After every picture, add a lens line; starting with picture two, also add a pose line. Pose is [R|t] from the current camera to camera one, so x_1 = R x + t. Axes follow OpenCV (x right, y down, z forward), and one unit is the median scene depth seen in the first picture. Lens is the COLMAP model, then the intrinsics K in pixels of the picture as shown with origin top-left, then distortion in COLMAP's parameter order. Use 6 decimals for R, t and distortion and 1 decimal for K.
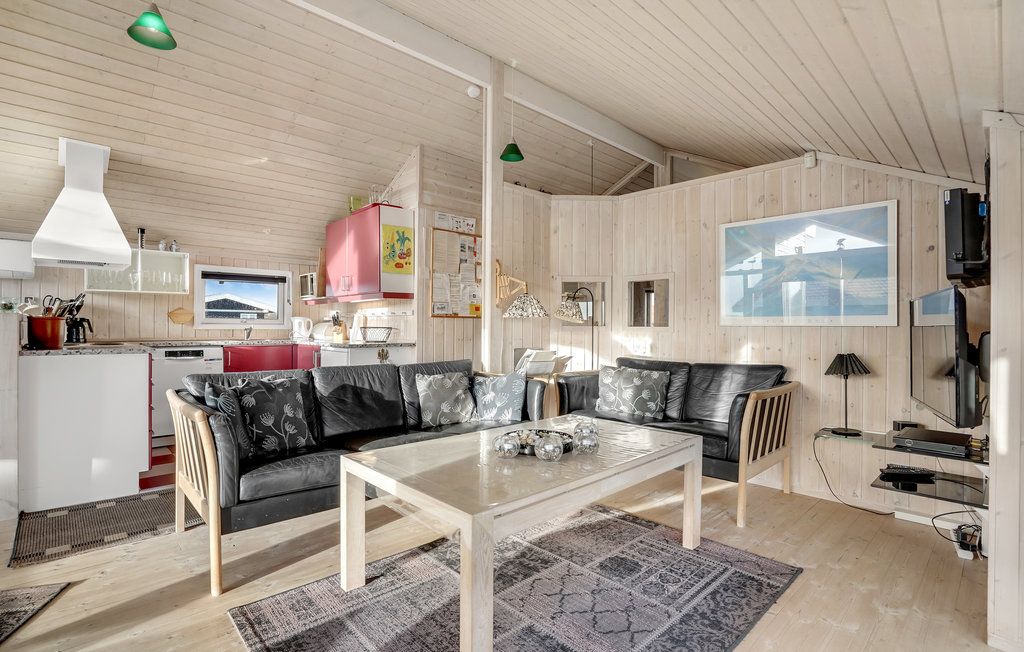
lens RADIAL K [[487.8, 0, 503.8], [0, 487.8, 325.2], [0, 0, 1]] dist [-0.027399, 0.005701]
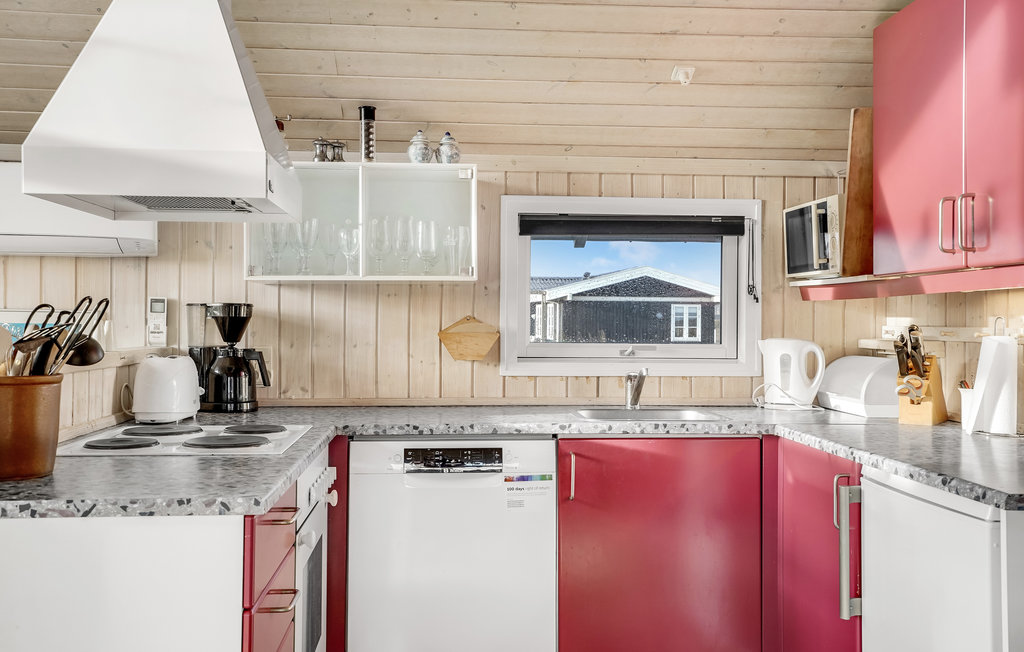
lens RADIAL K [[978.7, 0, 504.4], [0, 978.7, 309.1], [0, 0, 1]] dist [0.080013, 0.000000]
pose [[0.781091, -0.007812, -0.624369, -0.190585], [-0.000517, 0.999913, -0.013157, -0.033891], [0.624417, 0.010599, 0.781019, 0.453132]]
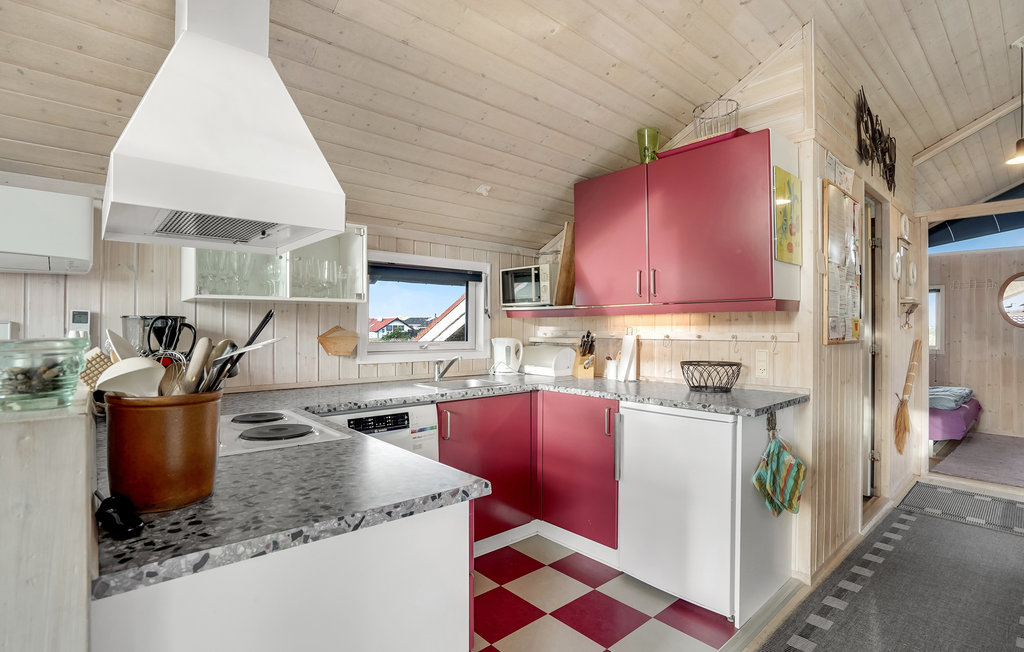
lens RADIAL K [[487.8, 0, 496.6], [0, 487.8, 325.7], [0, 0, 1]] dist [-0.027399, 0.005701]
pose [[0.999185, -0.002288, -0.040293, -0.487125], [0.002207, 0.999995, -0.002064, -0.037275], [0.040298, 0.001974, 0.999186, 0.467378]]
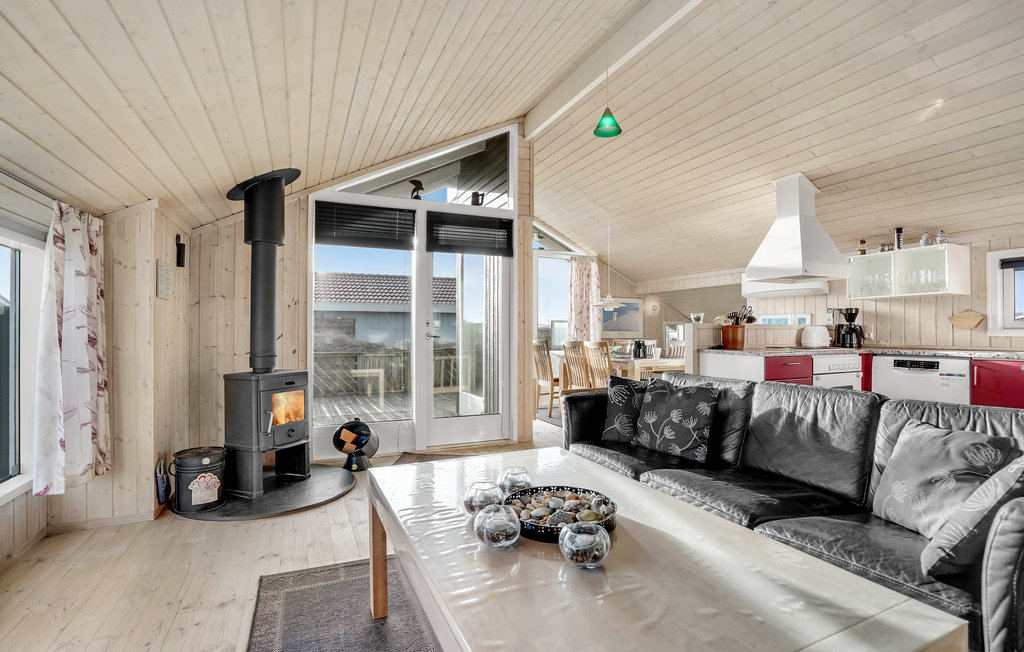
lens RADIAL K [[487.8, 0, 518.1], [0, 487.8, 330.0], [0, 0, 1]] dist [-0.027399, 0.005701]
pose [[-0.310385, -0.008418, -0.950574, 0.343425], [0.004395, 0.999937, -0.010290, 0.003335], [0.950601, -0.007371, -0.310329, 0.555664]]
